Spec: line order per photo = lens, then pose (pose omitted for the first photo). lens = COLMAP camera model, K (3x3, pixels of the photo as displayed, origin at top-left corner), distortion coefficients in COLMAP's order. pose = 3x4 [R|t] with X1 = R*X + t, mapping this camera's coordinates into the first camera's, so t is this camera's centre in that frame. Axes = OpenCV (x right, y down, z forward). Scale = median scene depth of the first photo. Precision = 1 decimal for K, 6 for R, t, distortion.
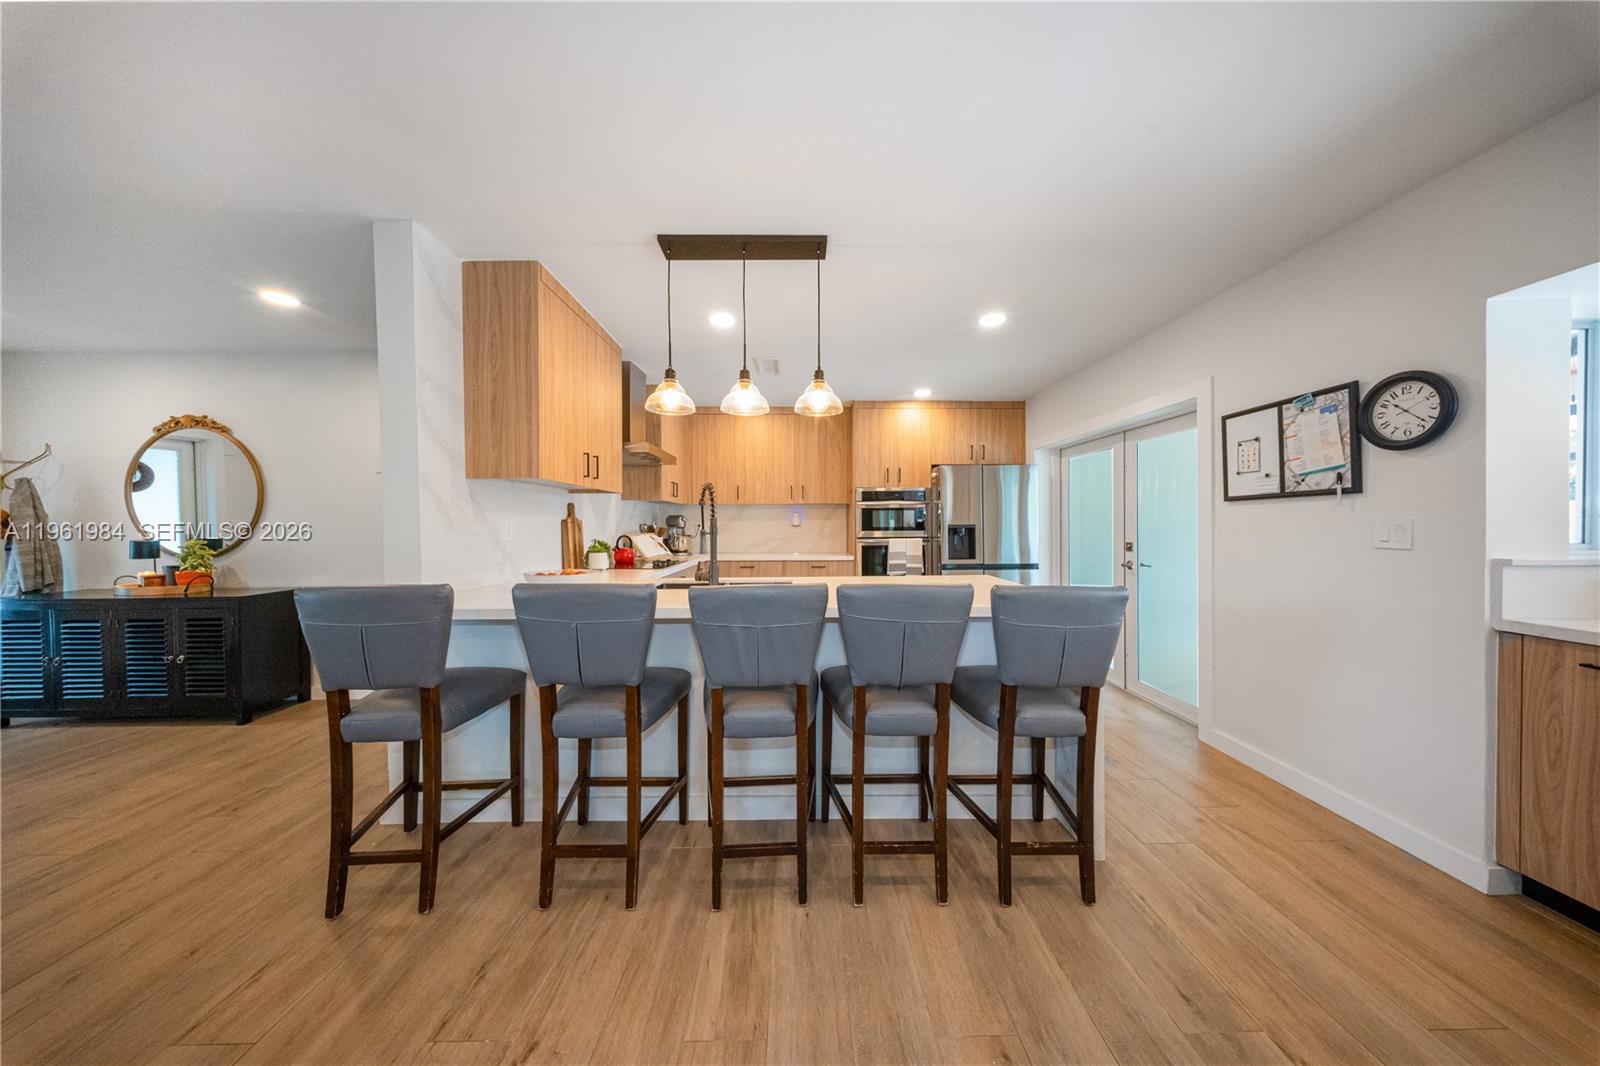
lens RADIAL K [[477.1, 0, 804.8], [0, 477.1, 529.4], [0, 0, 1]] dist [-0.000053, -0.000091]
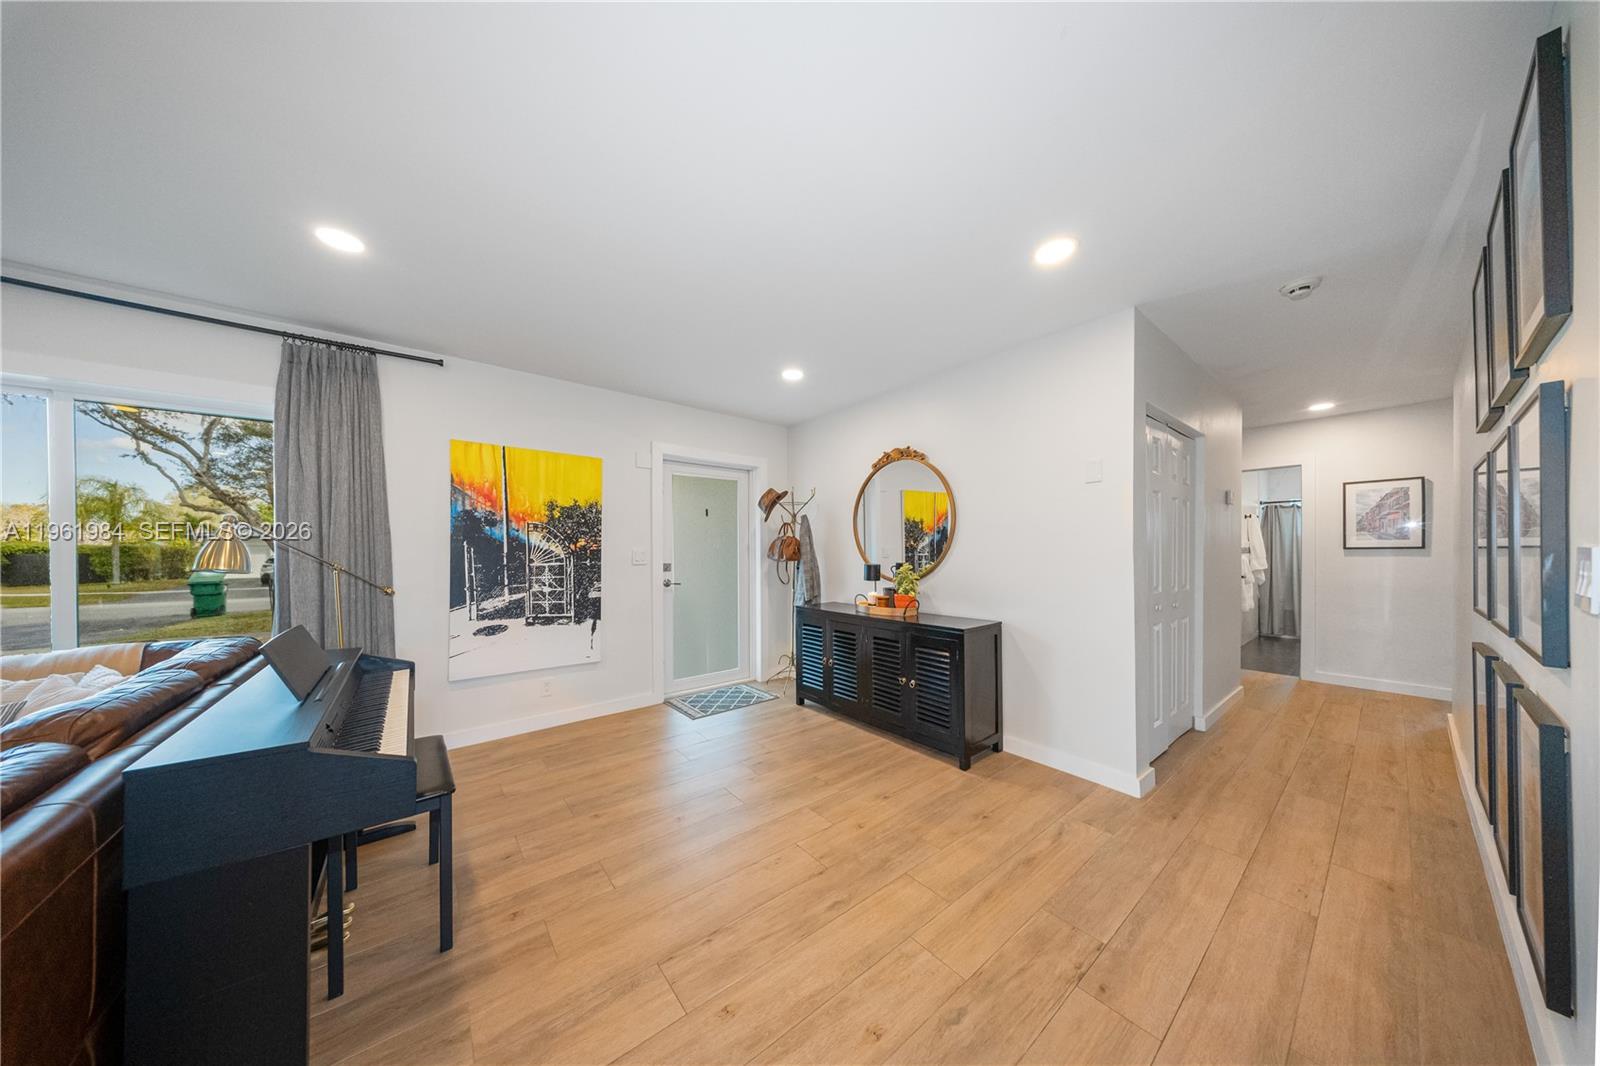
lens RADIAL K [[473.7, 0, 795.9], [0, 473.7, 554.7], [0, 0, 1]] dist [0.005688, -0.000030]
pose [[0.610911, 0.010366, -0.791632, -0.811300], [-0.009125, 0.999940, 0.006051, -0.006364], [0.791647, 0.003527, 0.610969, 0.232452]]
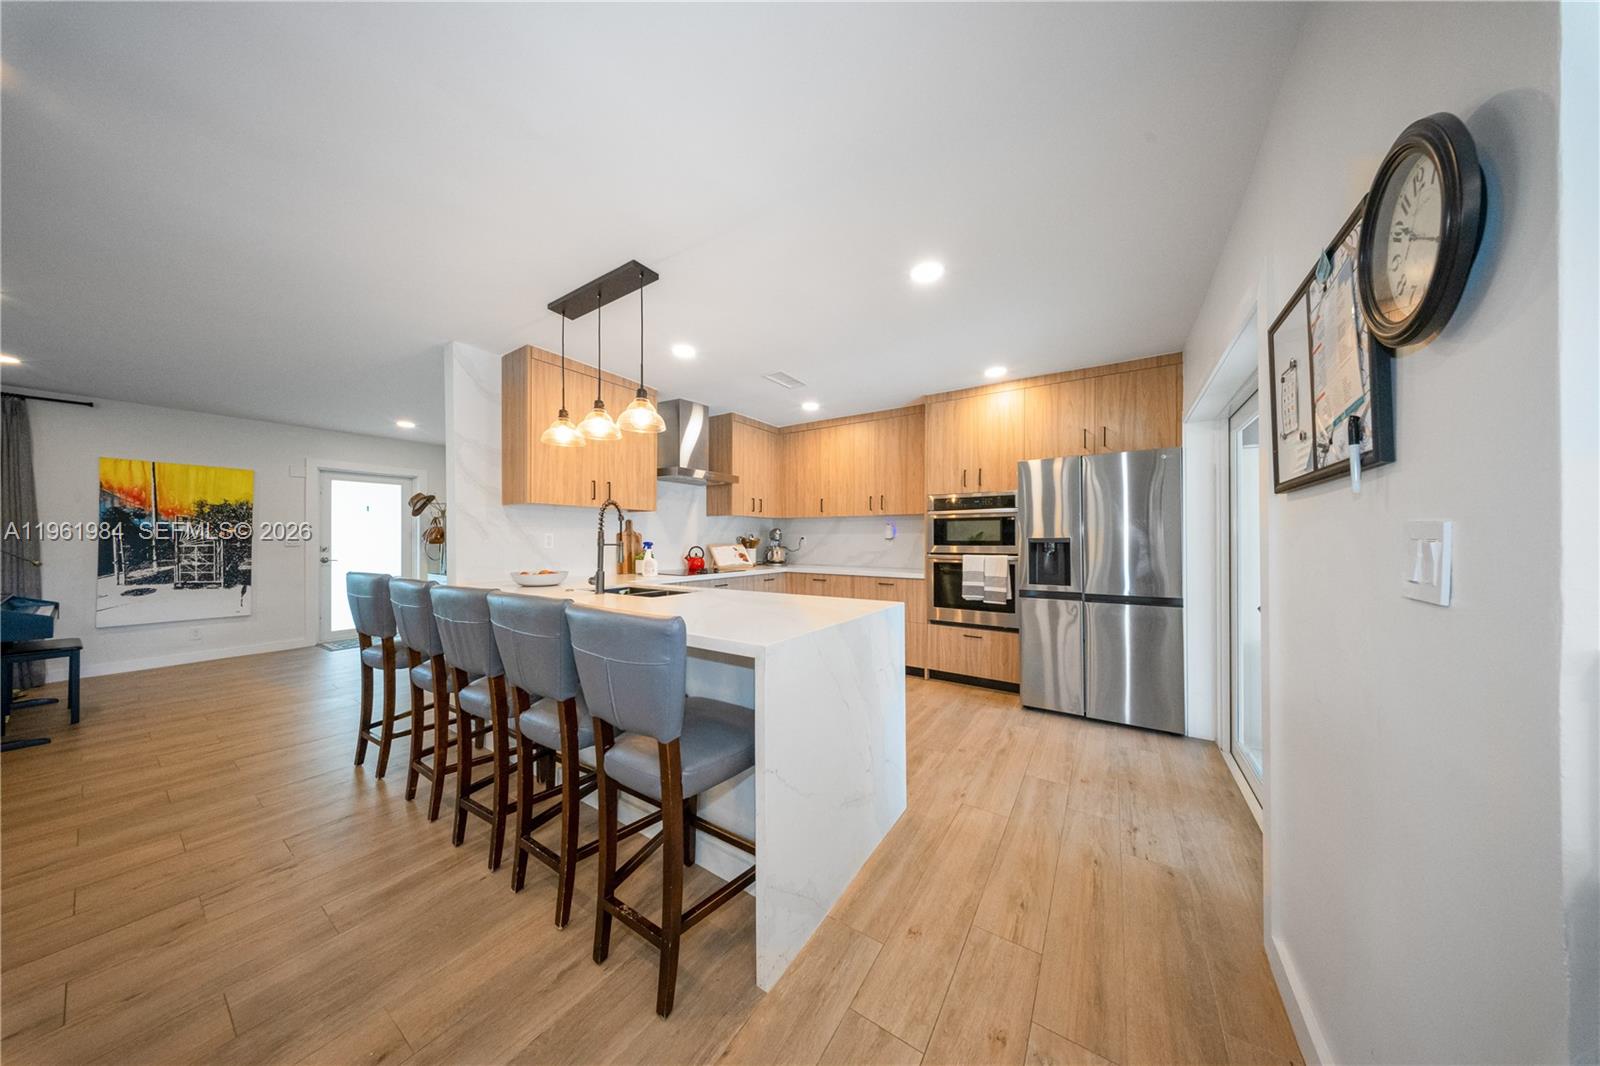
lens RADIAL K [[472.6, 0, 793.1], [0, 472.6, 538.8], [0, 0, 1]] dist [-0.000169, -0.000022]
pose [[0.821193, 0.004562, -0.570632, 0.798398], [-0.008823, 0.999950, -0.004704, -0.003935], [0.570582, 0.008898, 0.821192, 0.308922]]
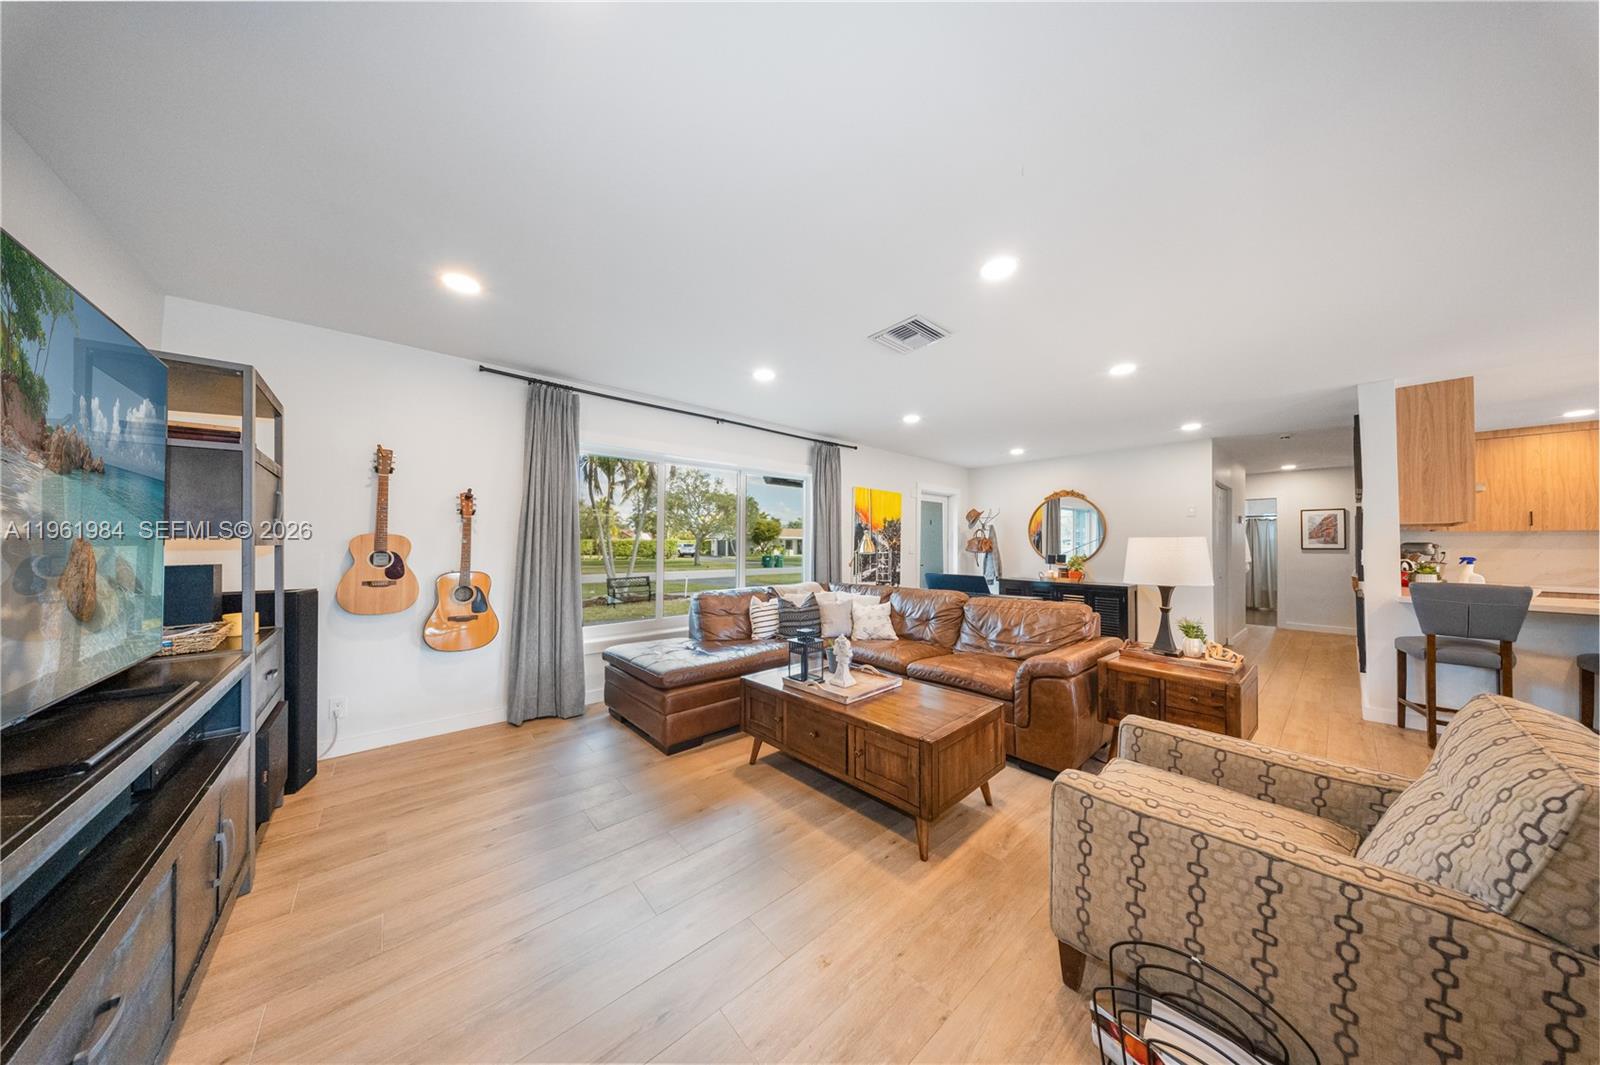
lens RADIAL K [[465.7, 0, 792.5], [0, 465.7, 537.7], [0, 0, 1]] dist [0.001054, 0.000069]
pose [[0.637256, -0.001635, -0.770651, -0.750880], [-0.020299, 0.999615, -0.018907, 0.014100], [0.770385, 0.027692, 0.636977, -1.468107]]
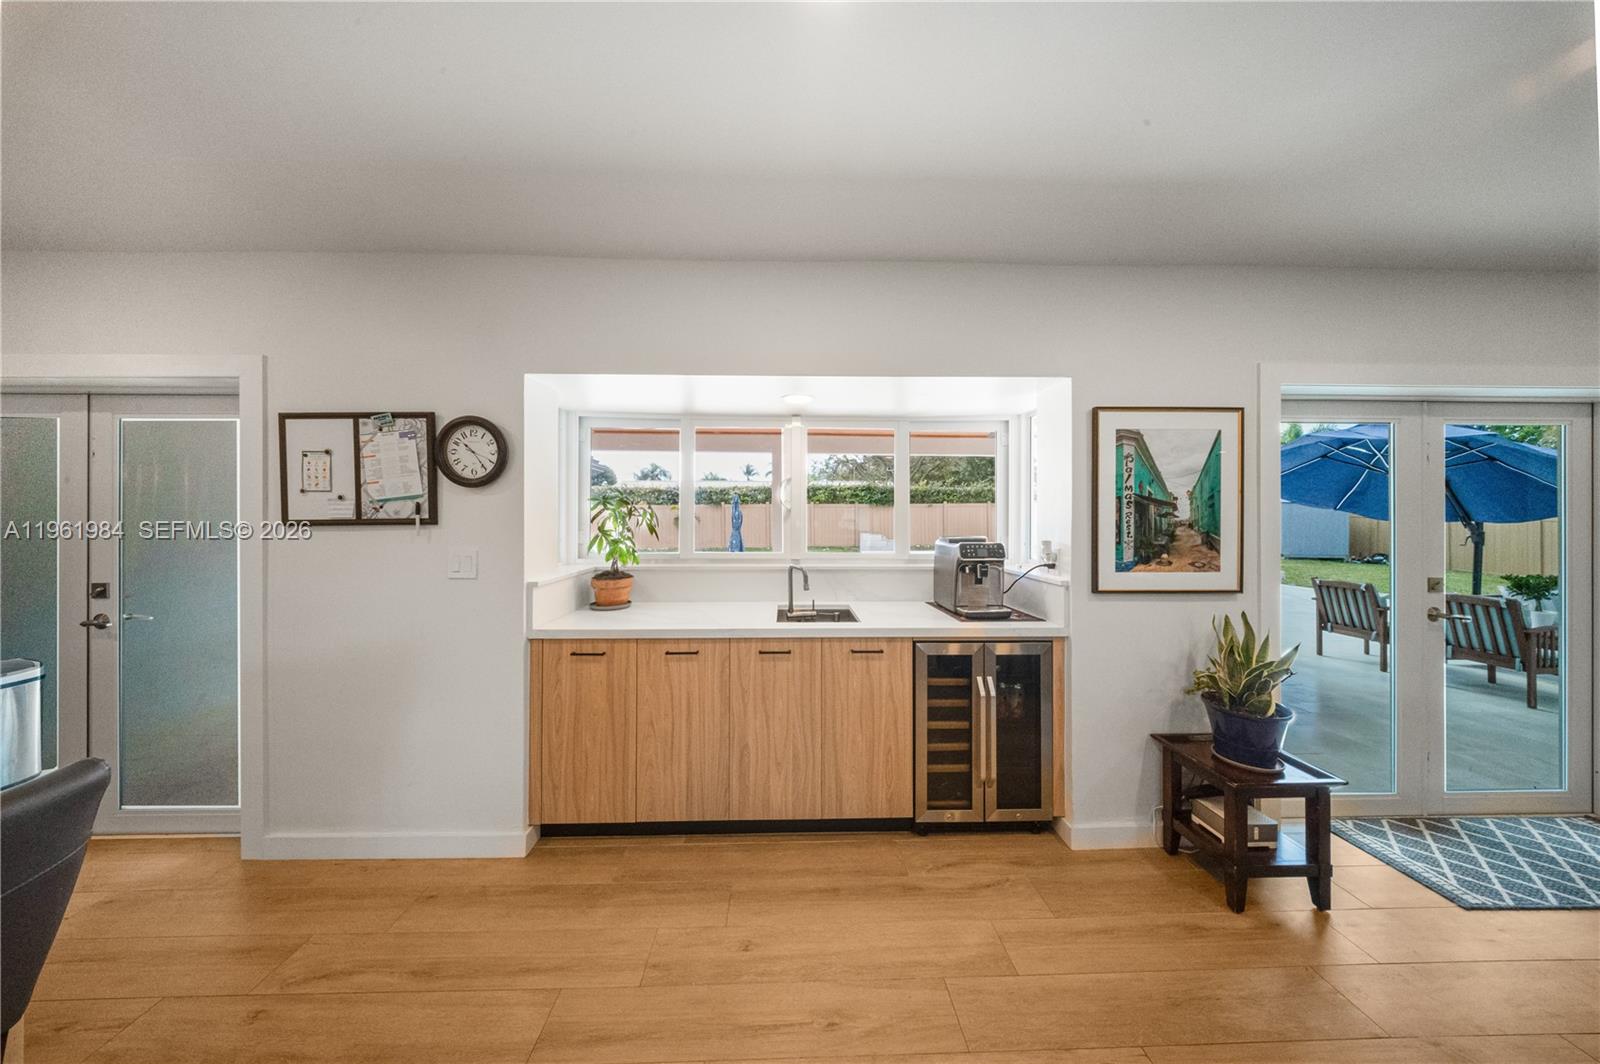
lens RADIAL K [[473.1, 0, 799.4], [0, 473.1, 511.9], [0, 0, 1]] dist [-0.003840, -0.000095]
pose [[-0.005115, 0.010018, 0.999937, 0.136527], [0.009976, 0.999901, -0.009967, -0.069748], [-0.999937, 0.009924, -0.005214, 0.196039]]
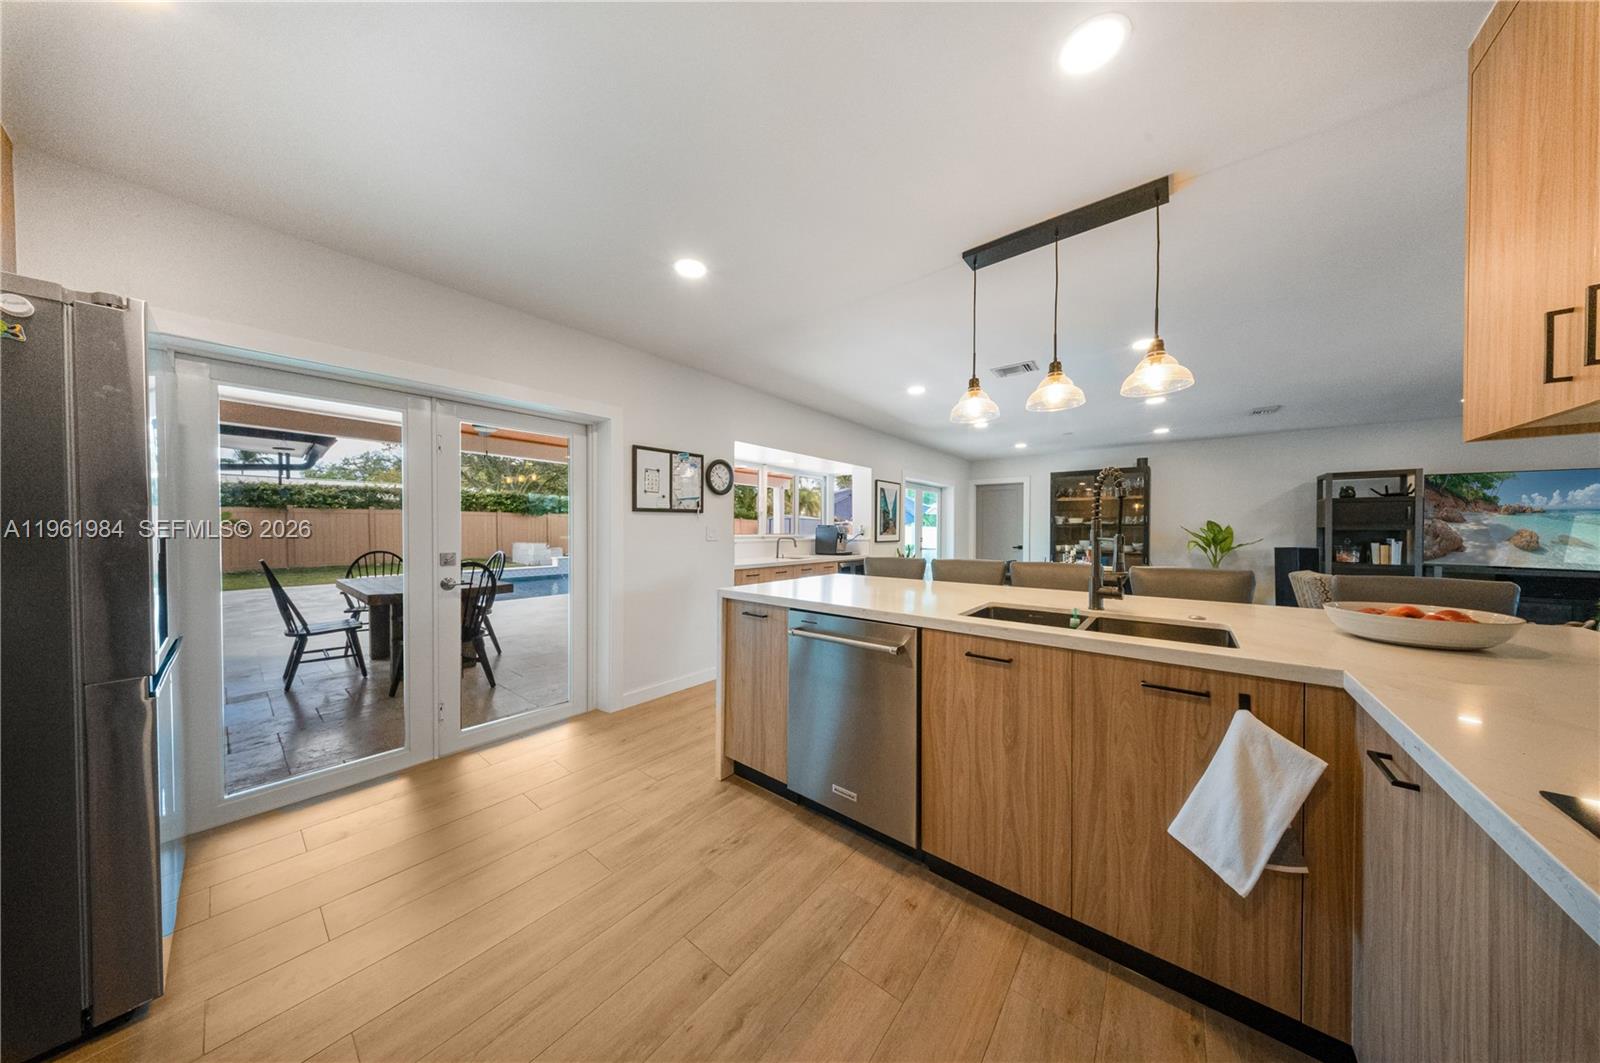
lens RADIAL K [[467.8, 0, 797.3], [0, 467.8, 531.5], [0, 0, 1]] dist [-0.003594, -0.000084]
pose [[-0.764588, -0.000795, 0.644519, -0.291817], [0.007755, 0.999915, 0.010434, -0.014427], [-0.644473, 0.012976, -0.764517, 1.803097]]
